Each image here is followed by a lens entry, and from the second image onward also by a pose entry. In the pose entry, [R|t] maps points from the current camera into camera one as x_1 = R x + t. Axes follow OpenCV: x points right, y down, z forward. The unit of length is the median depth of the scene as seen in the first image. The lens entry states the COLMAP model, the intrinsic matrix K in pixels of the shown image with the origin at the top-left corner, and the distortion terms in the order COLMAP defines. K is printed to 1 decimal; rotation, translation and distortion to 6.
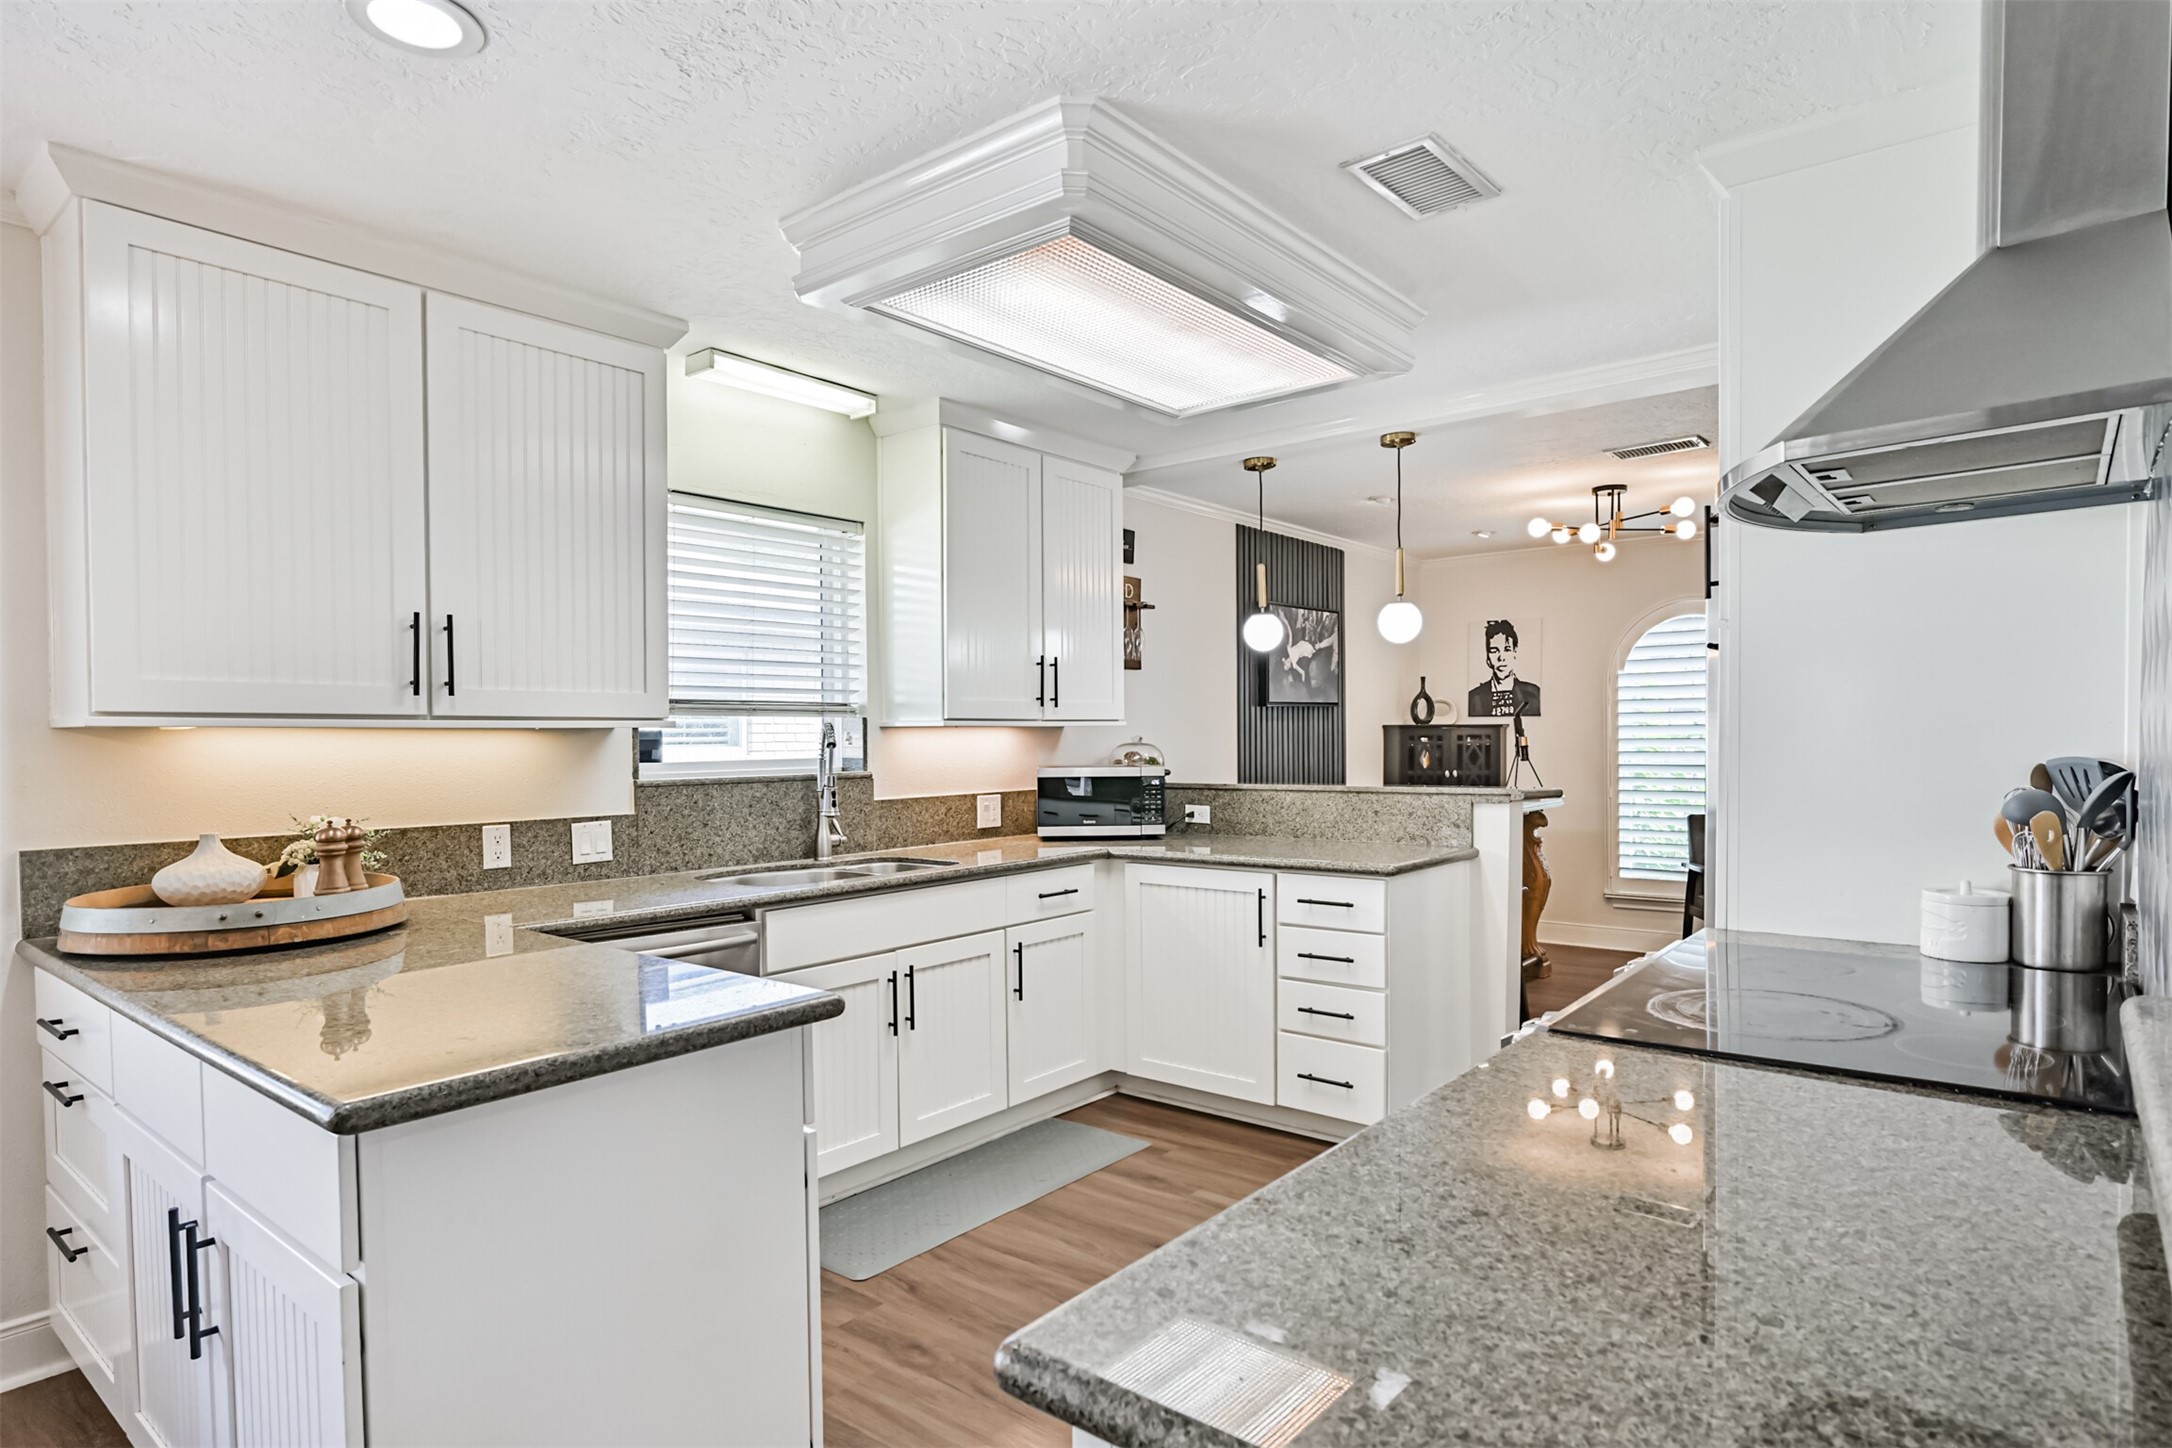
lens RADIAL K [[1173.2, 0, 1094.3], [0, 1173.2, 761.4], [0, 0, 1]] dist [-0.005897, 0.001346]
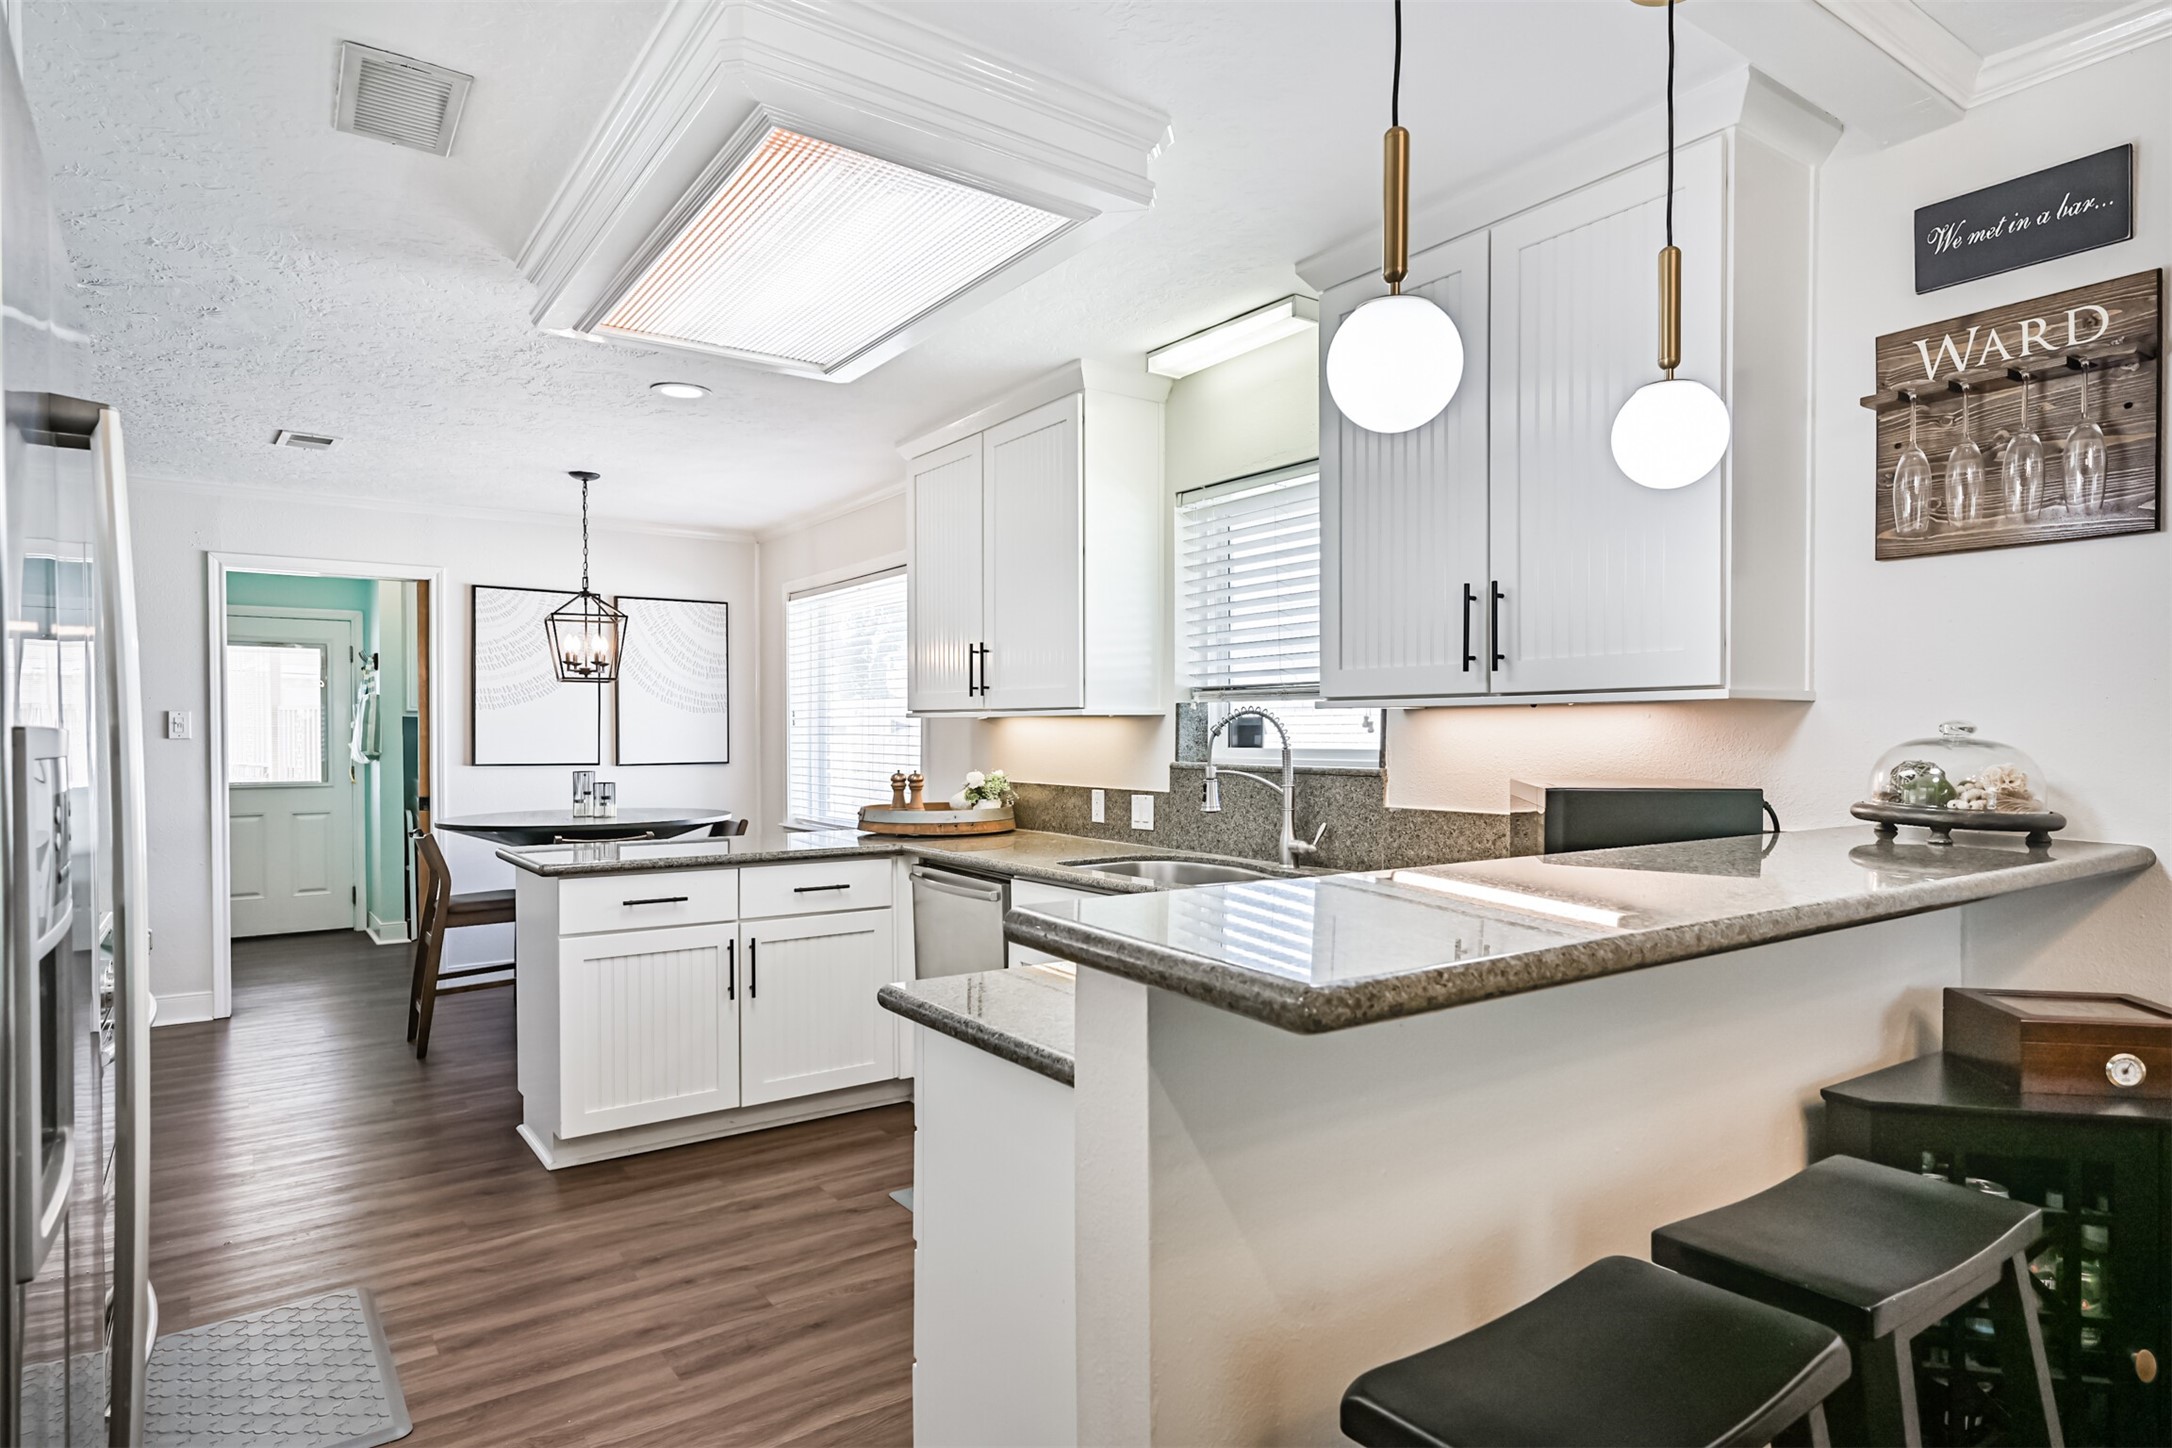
lens RADIAL K [[1218.0, 0, 1104.8], [0, 1218.0, 725.6], [0, 0, 1]] dist [0.002579, 0.000469]
pose [[-0.261821, 0.012663, -0.965033, 0.674694], [-0.009463, 0.999832, 0.015687, -0.032992], [0.965070, 0.013240, -0.261657, 1.127443]]
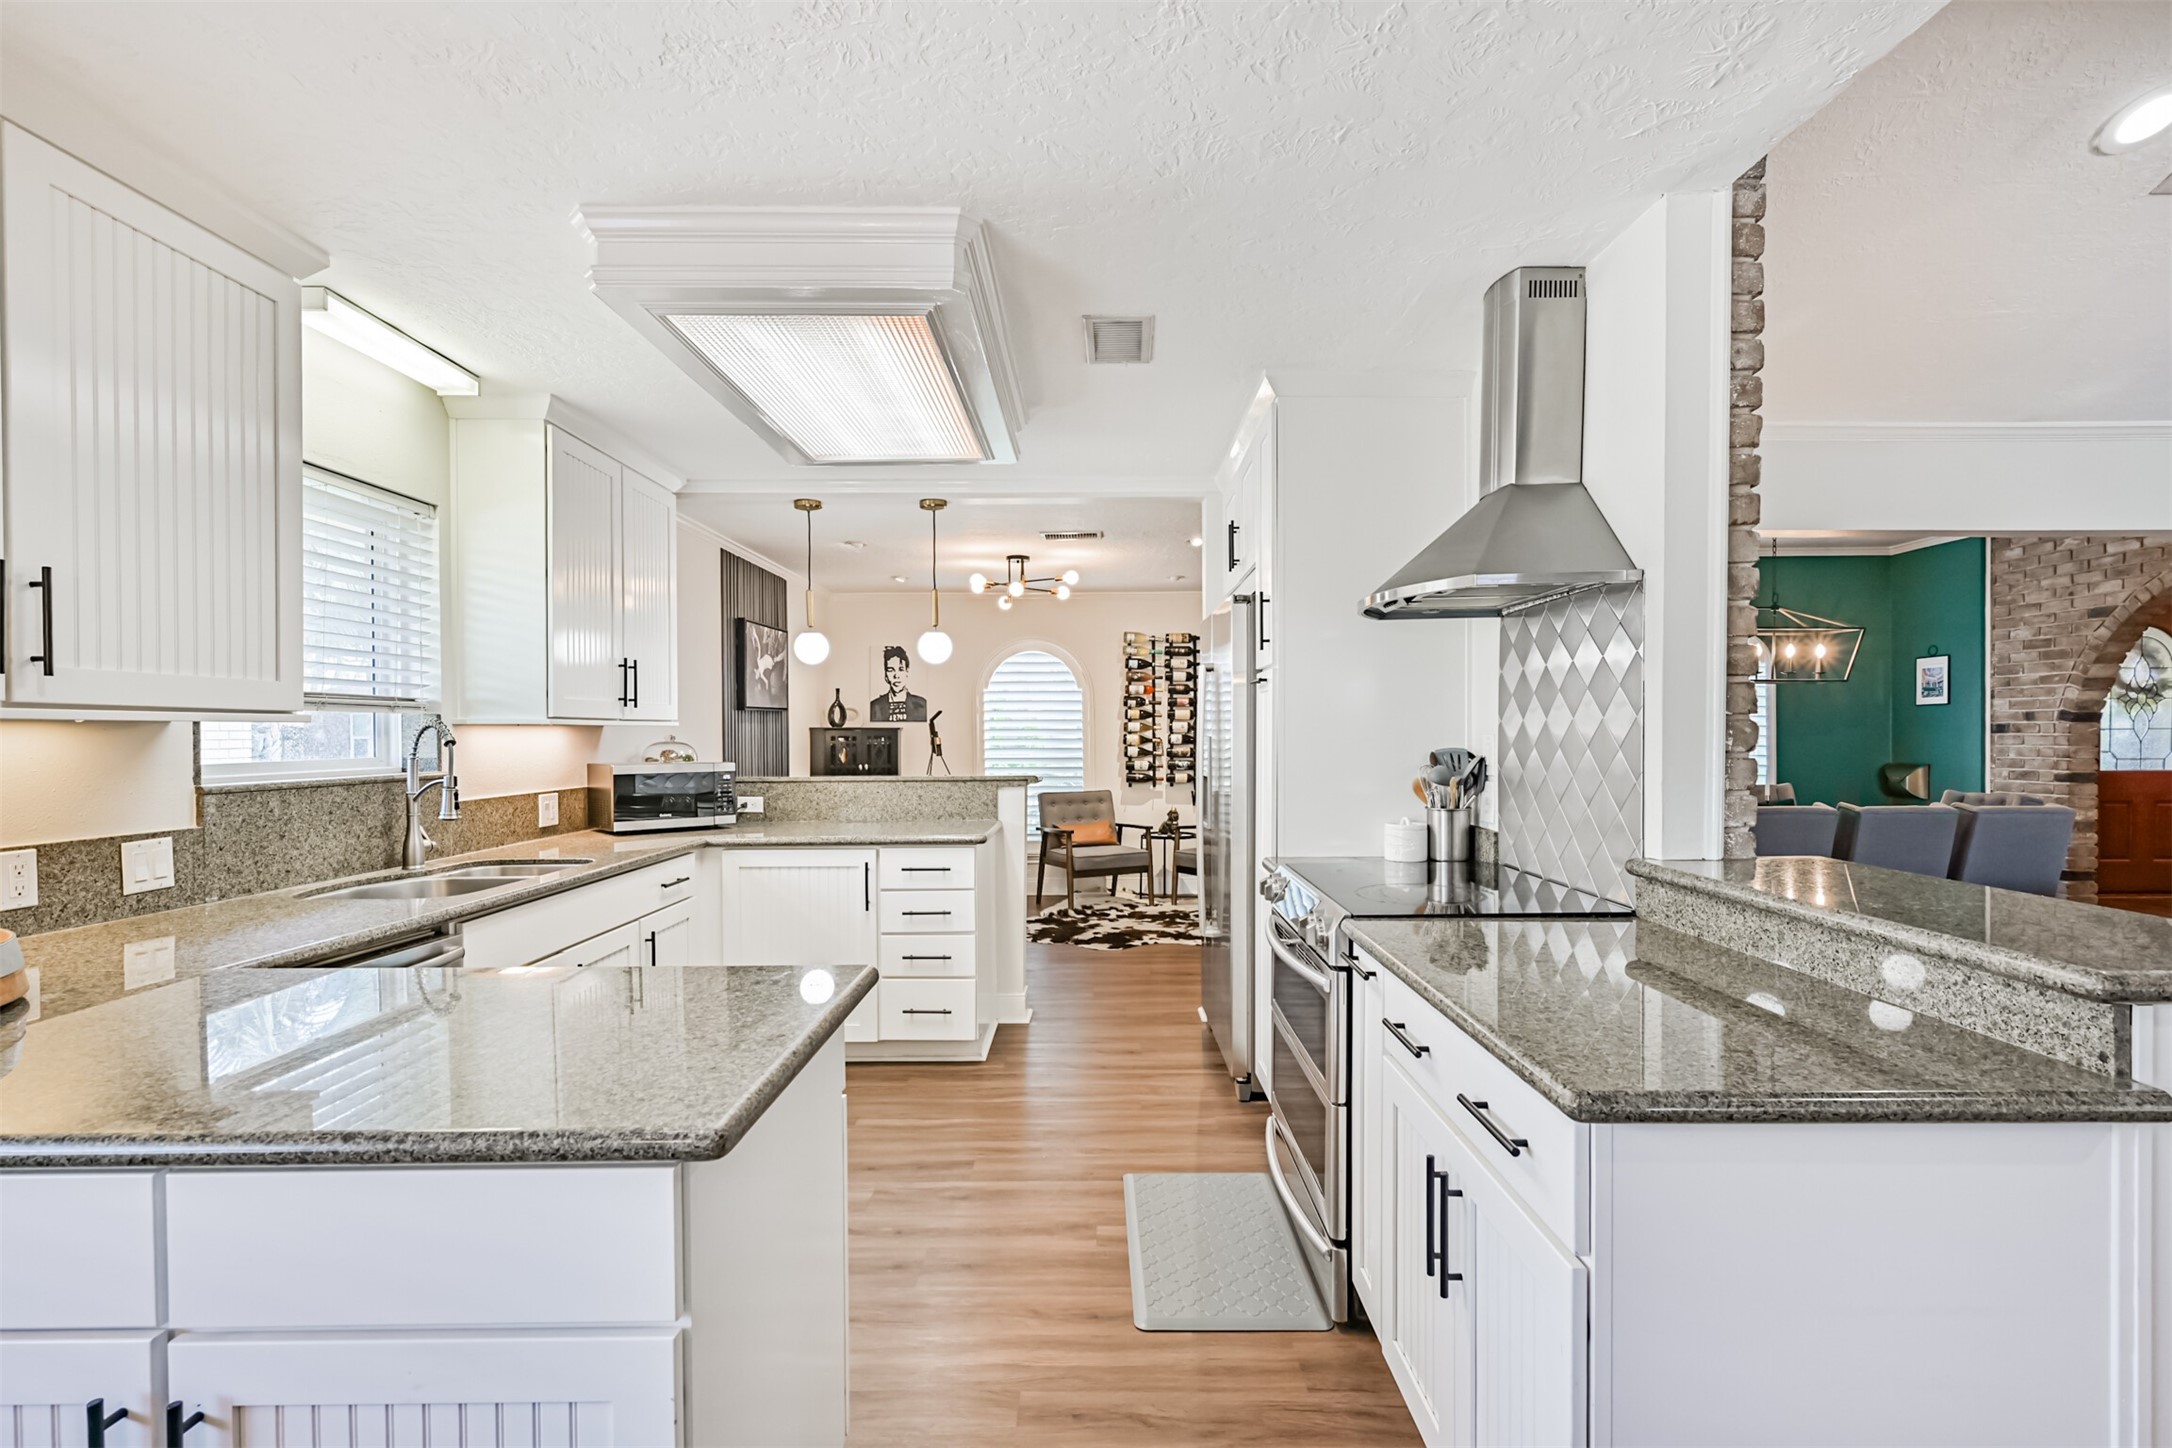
lens RADIAL K [[976.6, 0, 1097.7], [0, 976.6, 747.1], [0, 0, 1]] dist [0.000530, 0.000953]
pose [[0.777796, -0.003048, 0.628509, -0.302126], [0.010624, 0.999909, -0.008299, 0.000998], [-0.628427, 0.013132, 0.777758, 0.069570]]
